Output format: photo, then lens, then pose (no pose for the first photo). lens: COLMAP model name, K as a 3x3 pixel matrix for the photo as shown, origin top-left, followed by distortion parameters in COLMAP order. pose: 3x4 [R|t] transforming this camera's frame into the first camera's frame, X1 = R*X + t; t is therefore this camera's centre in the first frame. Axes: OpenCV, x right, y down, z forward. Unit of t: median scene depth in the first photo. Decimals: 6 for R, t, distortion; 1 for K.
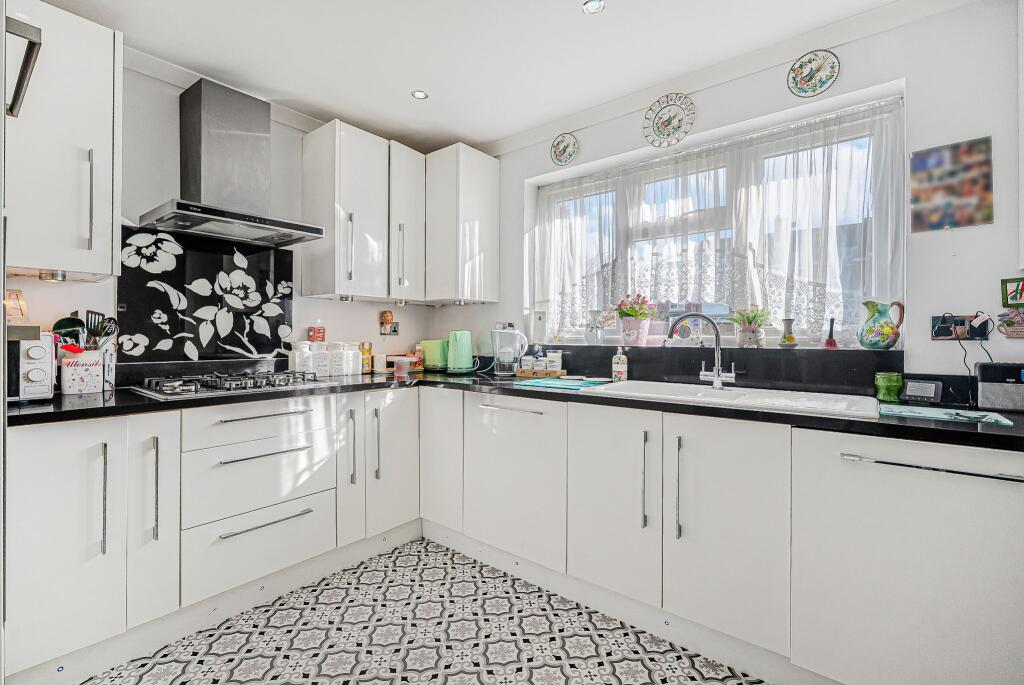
lens RADIAL K [[464.3, 0, 511.2], [0, 464.3, 337.5], [0, 0, 1]] dist [-0.000712, 0.000532]
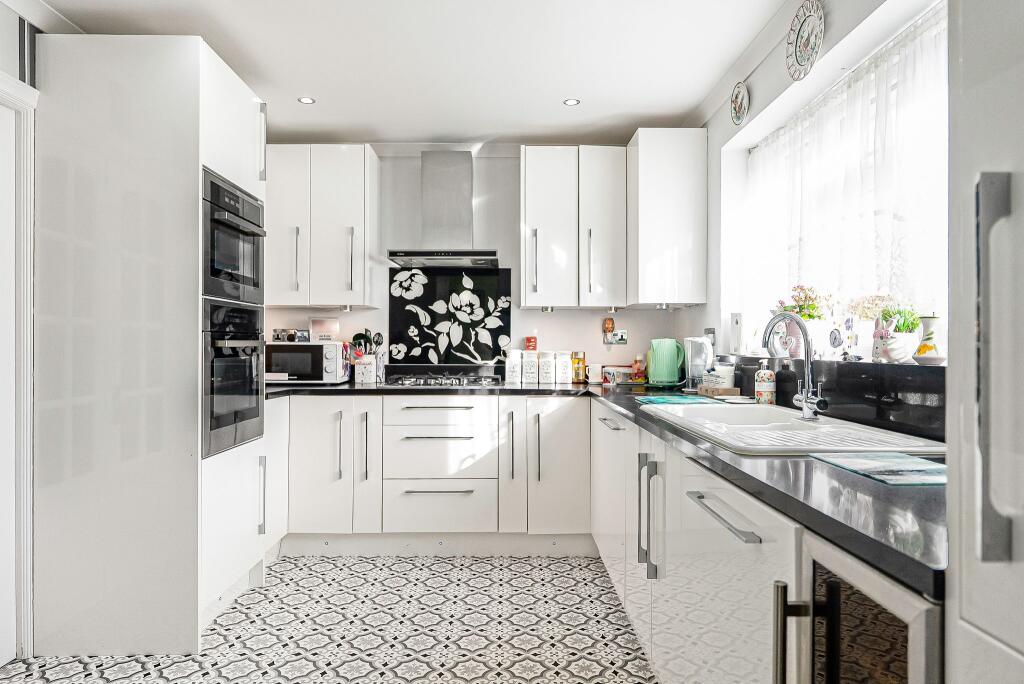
lens RADIAL K [[643.5, 0, 508.7], [0, 643.5, 346.4], [0, 0, 1]] dist [0.004906, 0.000508]
pose [[0.628156, 0.000169, -0.778088, 0.822095], [-0.001659, 0.999998, -0.001122, 0.002014], [0.778086, 0.001995, 0.628155, 0.030867]]
